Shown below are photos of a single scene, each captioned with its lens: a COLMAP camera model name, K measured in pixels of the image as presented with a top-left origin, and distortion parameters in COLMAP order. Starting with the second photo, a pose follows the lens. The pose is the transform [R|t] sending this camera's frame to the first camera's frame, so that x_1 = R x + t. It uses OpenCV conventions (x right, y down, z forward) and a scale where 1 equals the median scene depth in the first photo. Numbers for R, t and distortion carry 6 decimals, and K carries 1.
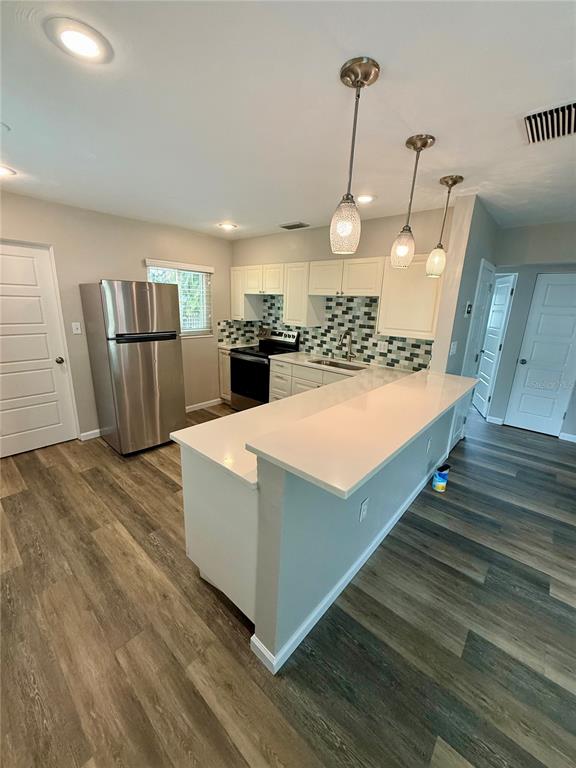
lens RADIAL K [[306.6, 0, 287.7], [0, 306.6, 383.2], [0, 0, 1]] dist [-0.001402, 0.000242]
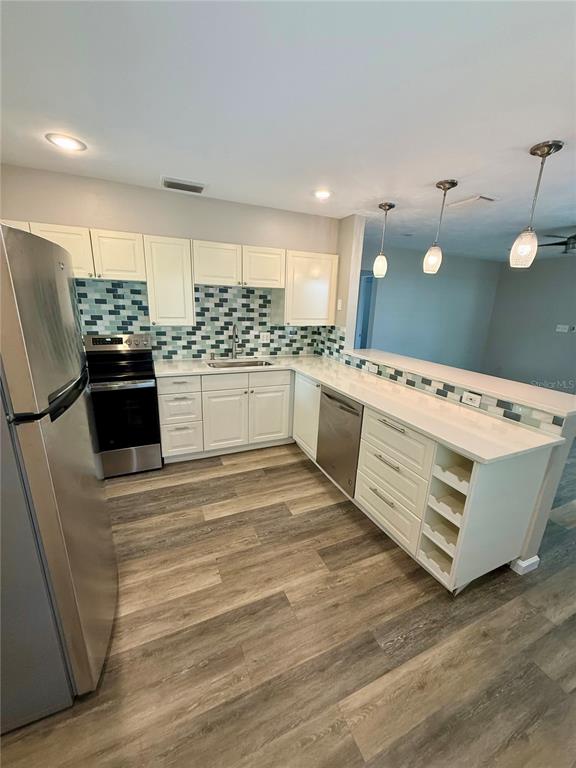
lens RADIAL K [[306.6, 0, 287.8], [0, 306.6, 383.9], [0, 0, 1]] dist [-0.001402, 0.000242]
pose [[0.414951, -0.259918, 0.871928, -0.574936], [0.216823, 0.958966, 0.182677, -0.138144], [-0.883631, 0.113252, 0.454280, 0.477533]]
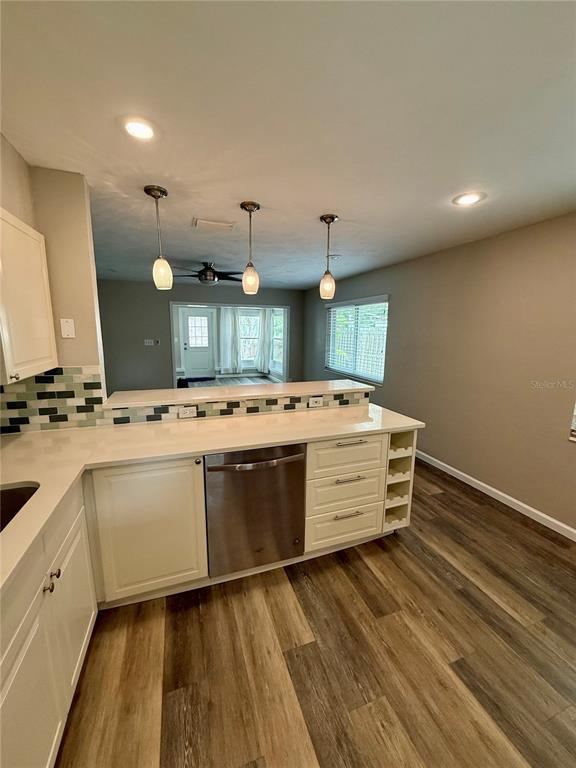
lens RADIAL K [[306.6, 0, 288.4], [0, 306.6, 383.2], [0, 0, 1]] dist [-0.001402, 0.000242]
pose [[-0.876104, -0.126812, 0.465146, -0.204450], [0.082505, 0.911121, 0.403796, -0.258775], [-0.475011, 0.392144, -0.787774, 1.003398]]
